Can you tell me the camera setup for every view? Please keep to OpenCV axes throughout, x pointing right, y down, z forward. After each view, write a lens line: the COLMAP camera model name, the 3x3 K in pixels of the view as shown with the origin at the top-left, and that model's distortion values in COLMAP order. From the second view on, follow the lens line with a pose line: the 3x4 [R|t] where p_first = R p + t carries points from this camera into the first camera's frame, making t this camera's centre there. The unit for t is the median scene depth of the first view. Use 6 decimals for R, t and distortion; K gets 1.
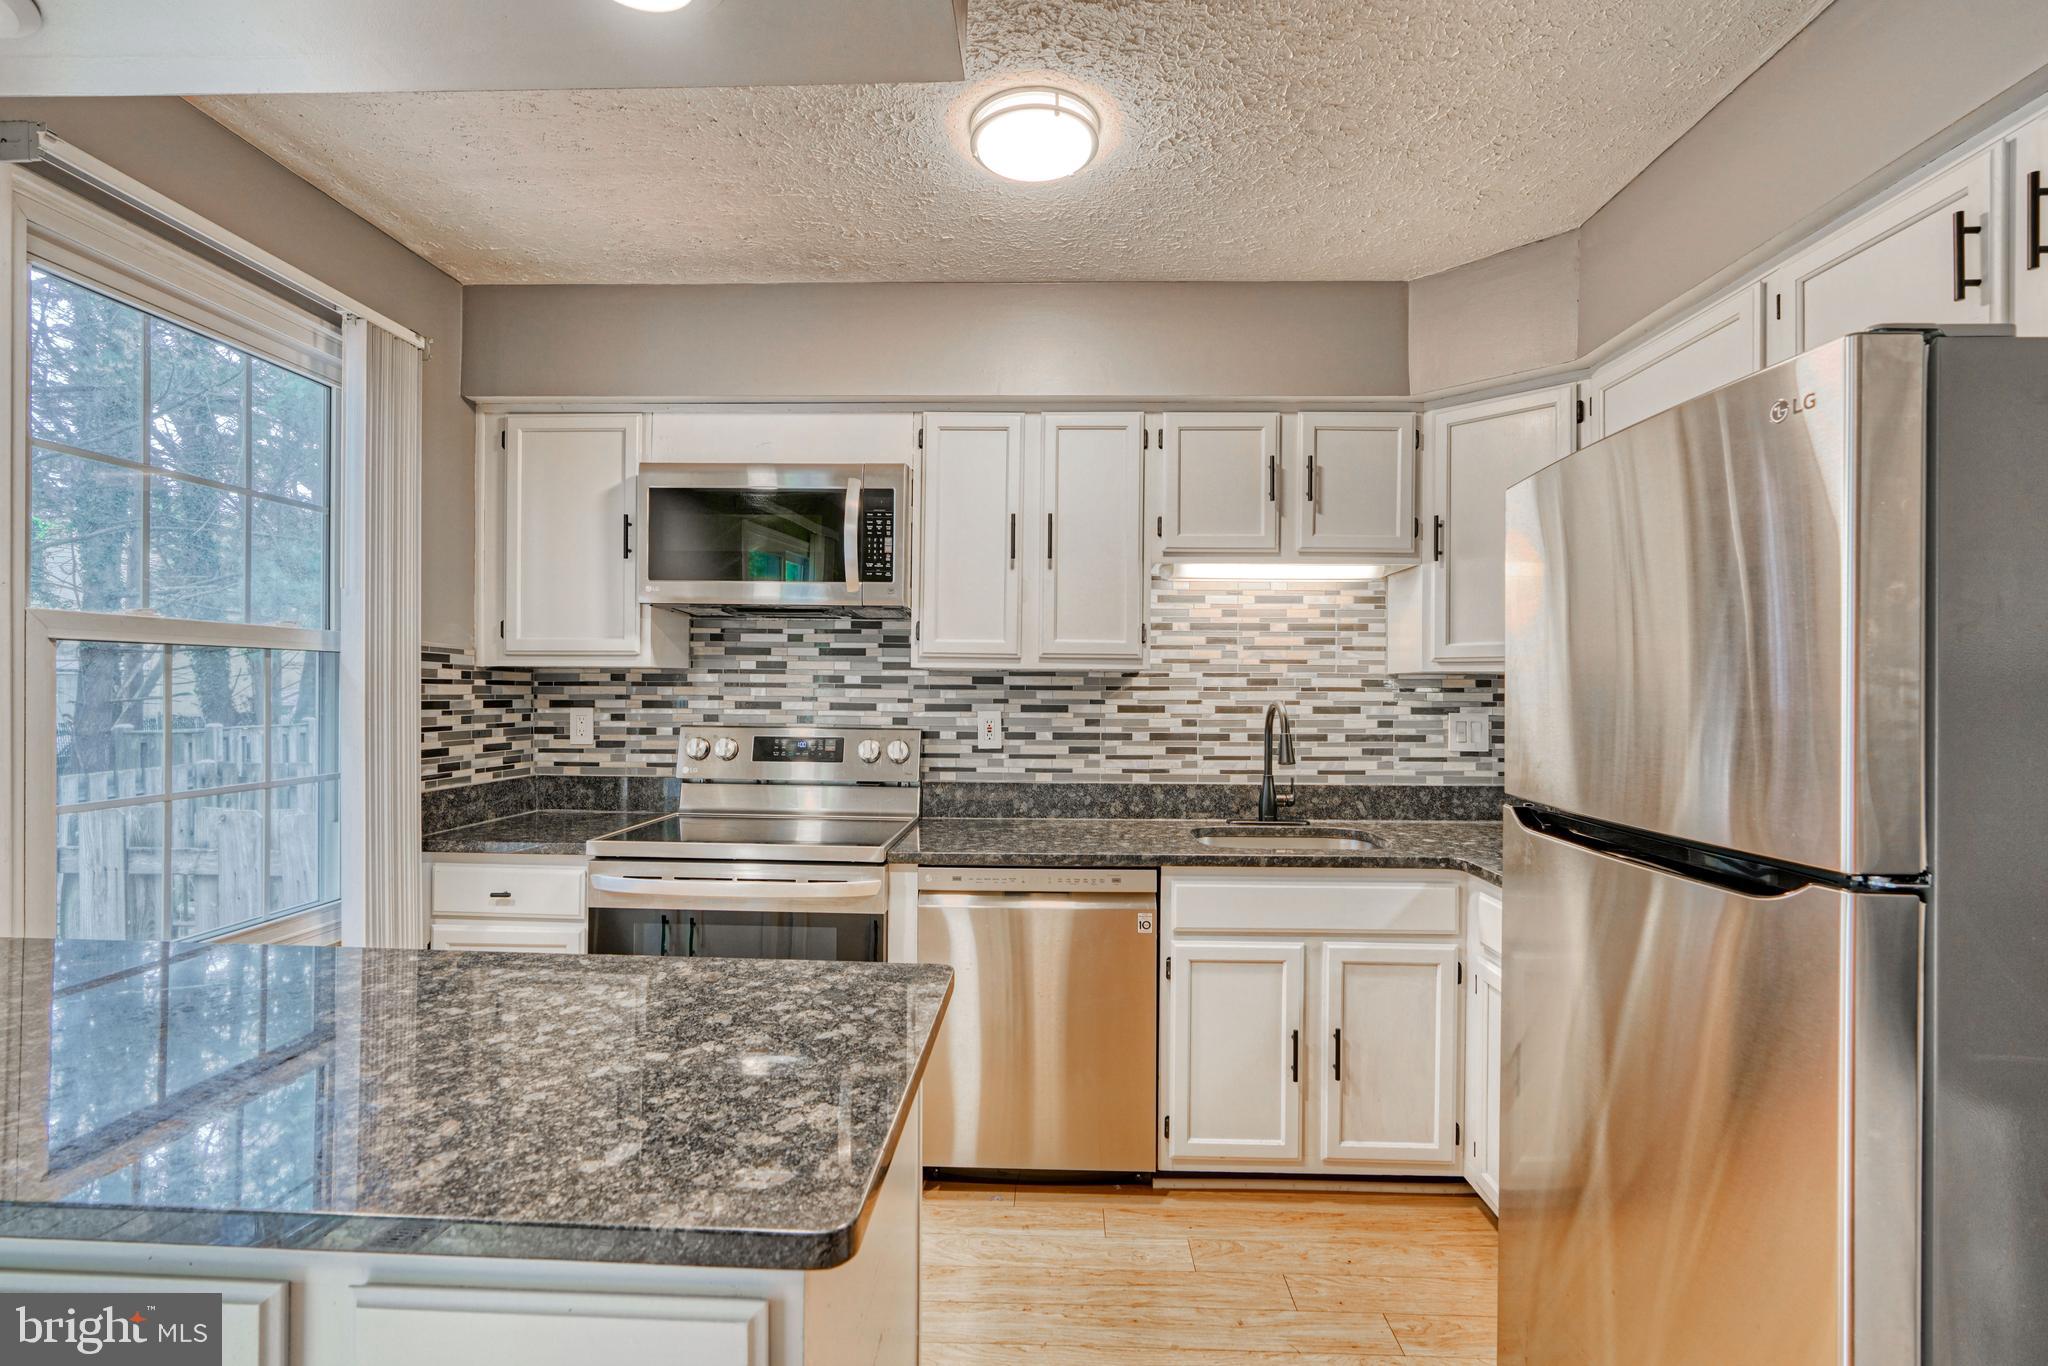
lens RADIAL K [[929.8, 0, 1041.6], [0, 929.8, 684.5], [0, 0, 1]] dist [-0.004841, 0.001012]
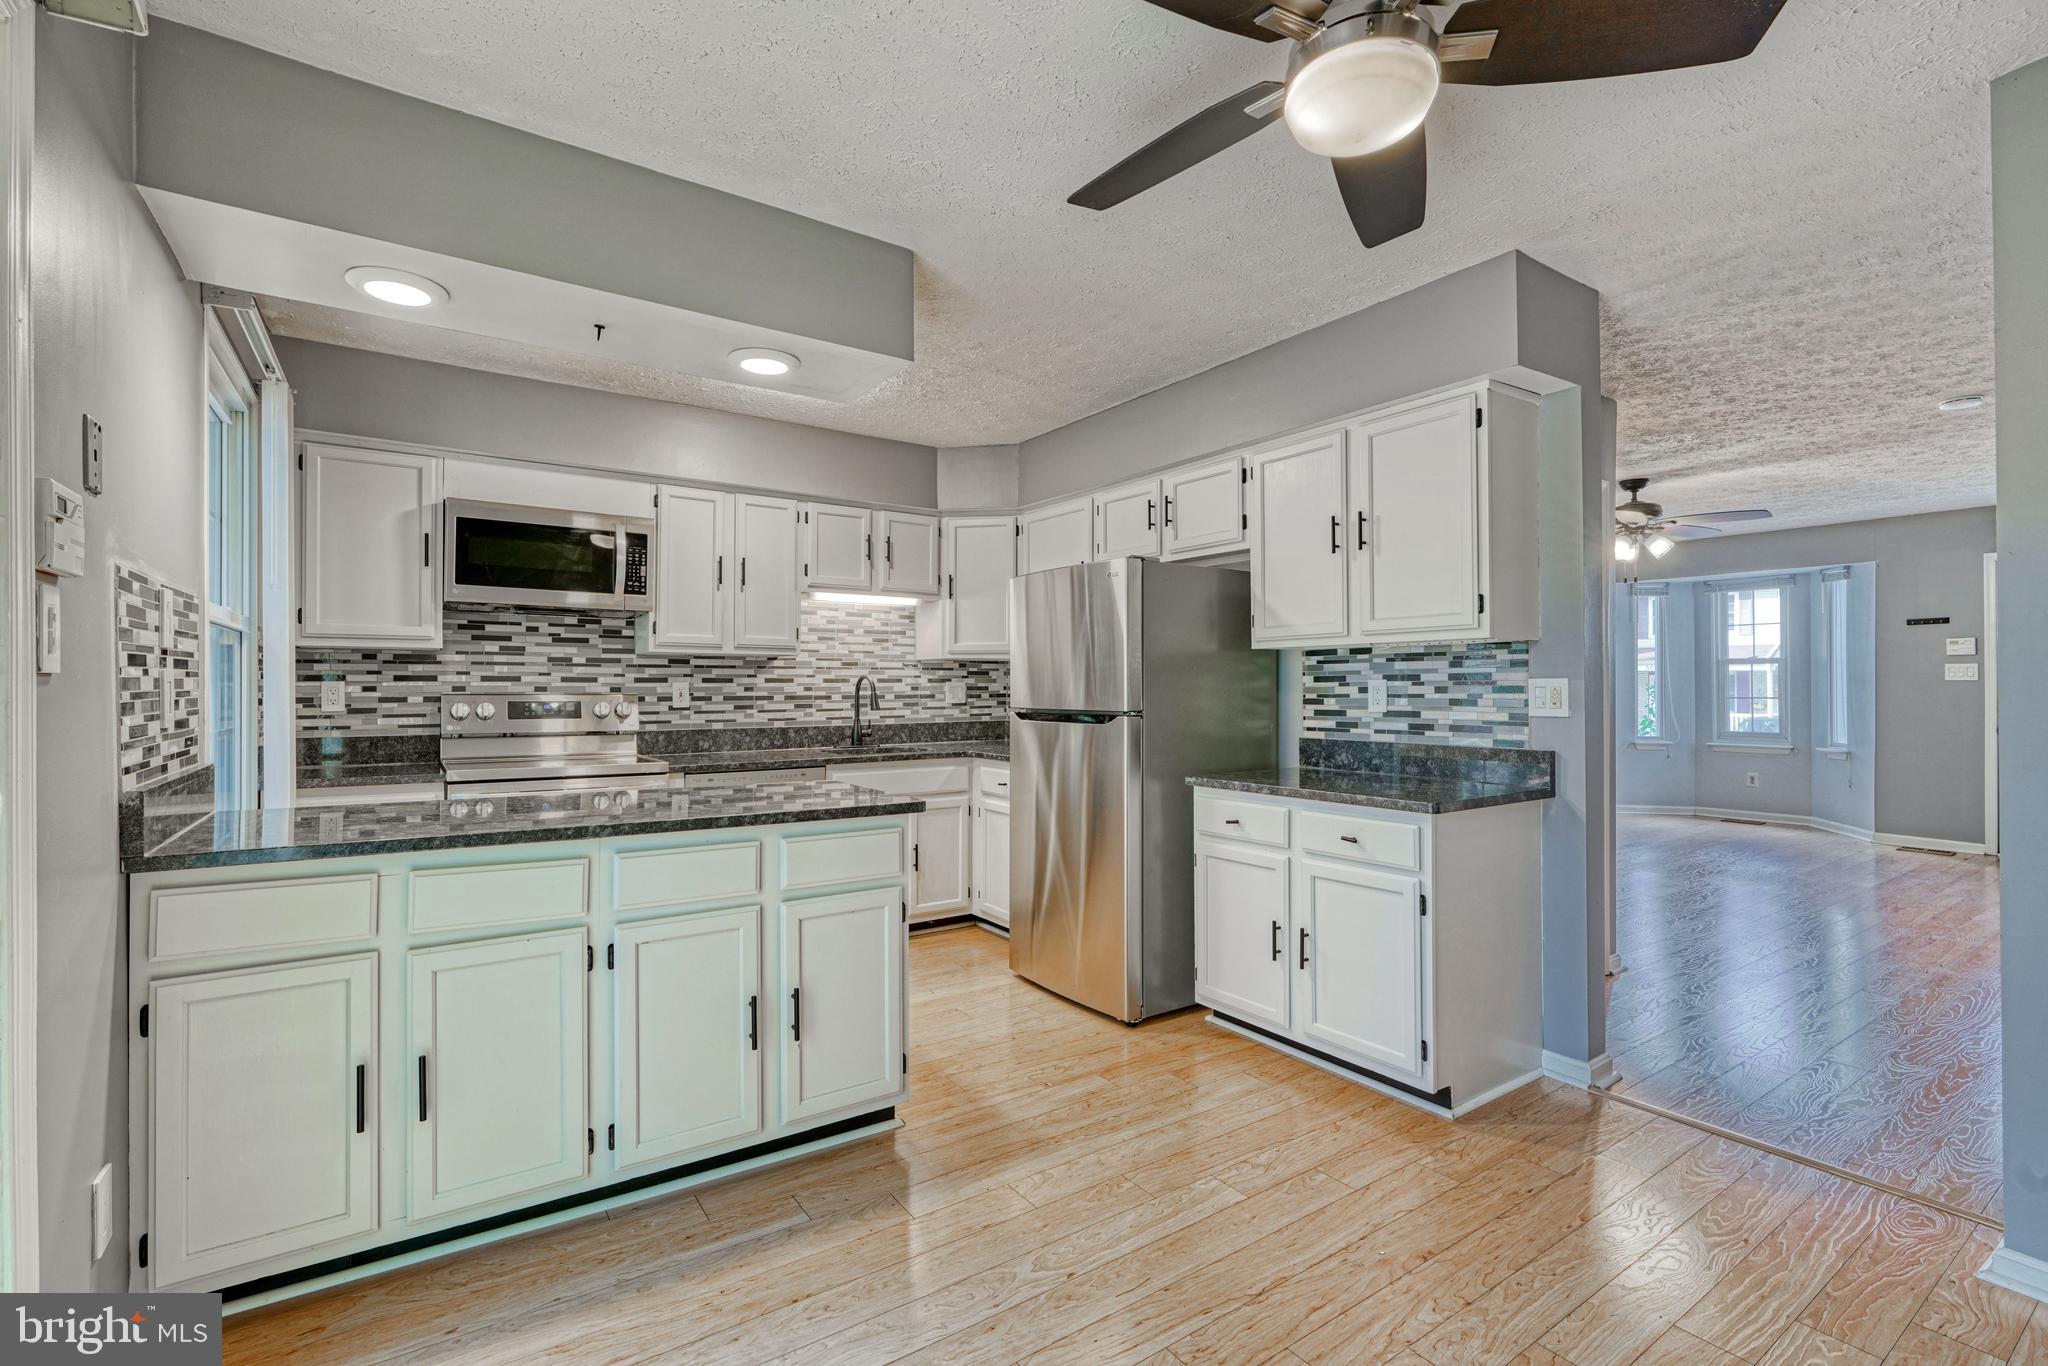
lens RADIAL K [[929.8, 0, 1019.4], [0, 929.8, 680.9], [0, 0, 1]] dist [-0.004841, 0.001012]
pose [[0.807031, -0.003232, 0.590500, -0.502514], [0.003960, 0.999992, 0.000060, 0.028896], [-0.590496, 0.002290, 0.807037, -0.525401]]
